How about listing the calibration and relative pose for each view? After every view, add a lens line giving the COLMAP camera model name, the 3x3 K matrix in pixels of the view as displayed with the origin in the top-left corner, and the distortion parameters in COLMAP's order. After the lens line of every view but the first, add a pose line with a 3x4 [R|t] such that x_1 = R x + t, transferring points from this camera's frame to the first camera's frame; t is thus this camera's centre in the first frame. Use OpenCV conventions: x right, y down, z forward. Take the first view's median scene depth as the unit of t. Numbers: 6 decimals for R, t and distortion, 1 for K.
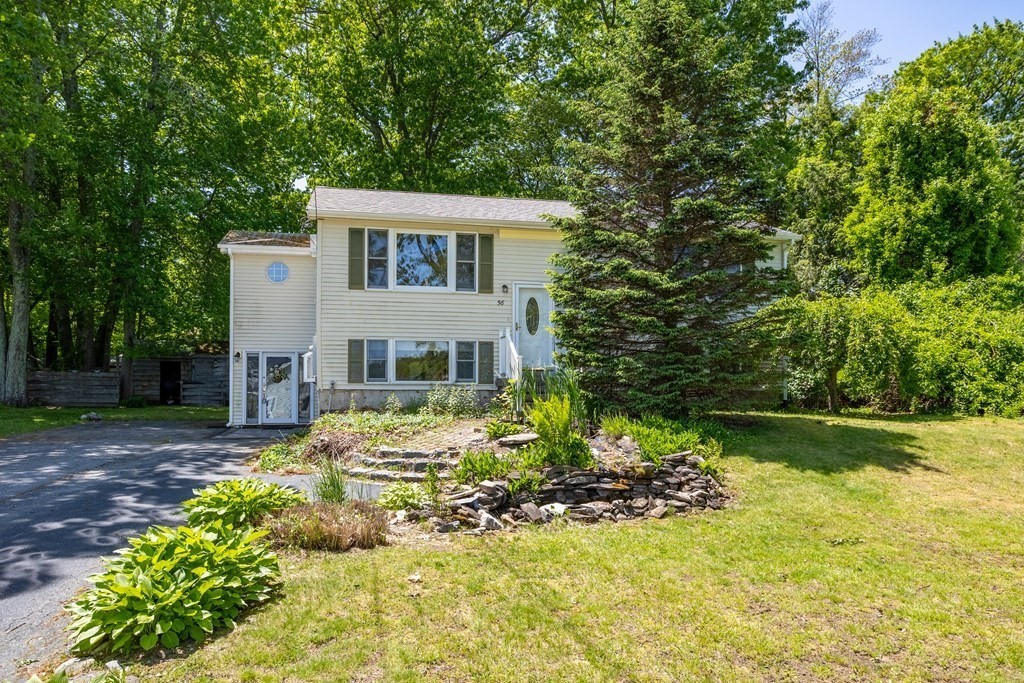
lens RADIAL K [[660.4, 0, 512.0], [0, 660.4, 341.5], [0, 0, 1]] dist [-0.000697, 0.000071]
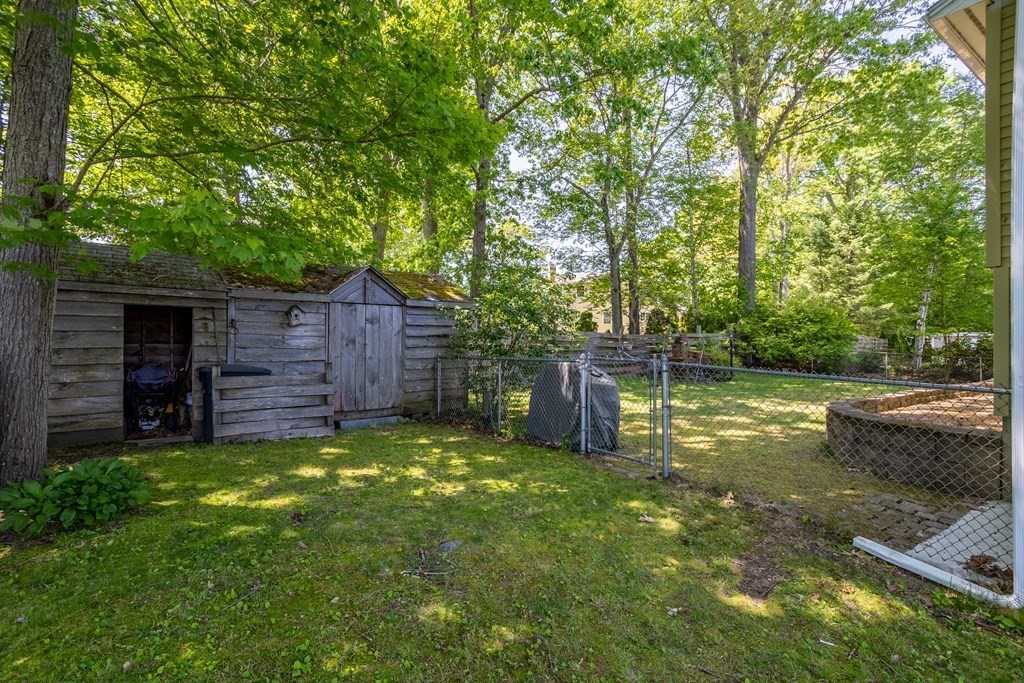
lens RADIAL K [[484.1, 0, 512.0], [0, 484.1, 341.5], [0, 0, 1]] dist [-0.002291, 0.000012]
pose [[0.935554, 0.002874, 0.353172, -0.742084], [-0.022193, 0.998469, 0.050663, 0.053956], [-0.352485, -0.055236, 0.934186, 1.212139]]
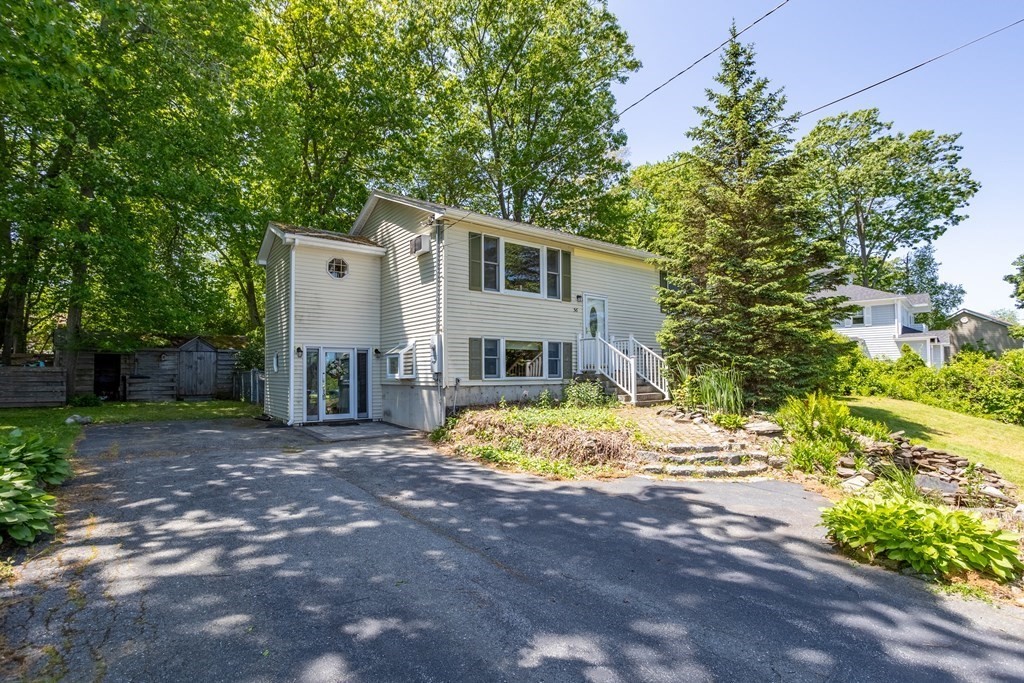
lens RADIAL K [[484.1, 0, 512.0], [0, 484.1, 341.5], [0, 0, 1]] dist [-0.002291, 0.000012]
pose [[0.908946, 0.023414, 0.416255, -0.485284], [-0.023605, 0.999710, -0.004689, 0.004457], [-0.416244, -0.005564, 0.909236, 0.261538]]
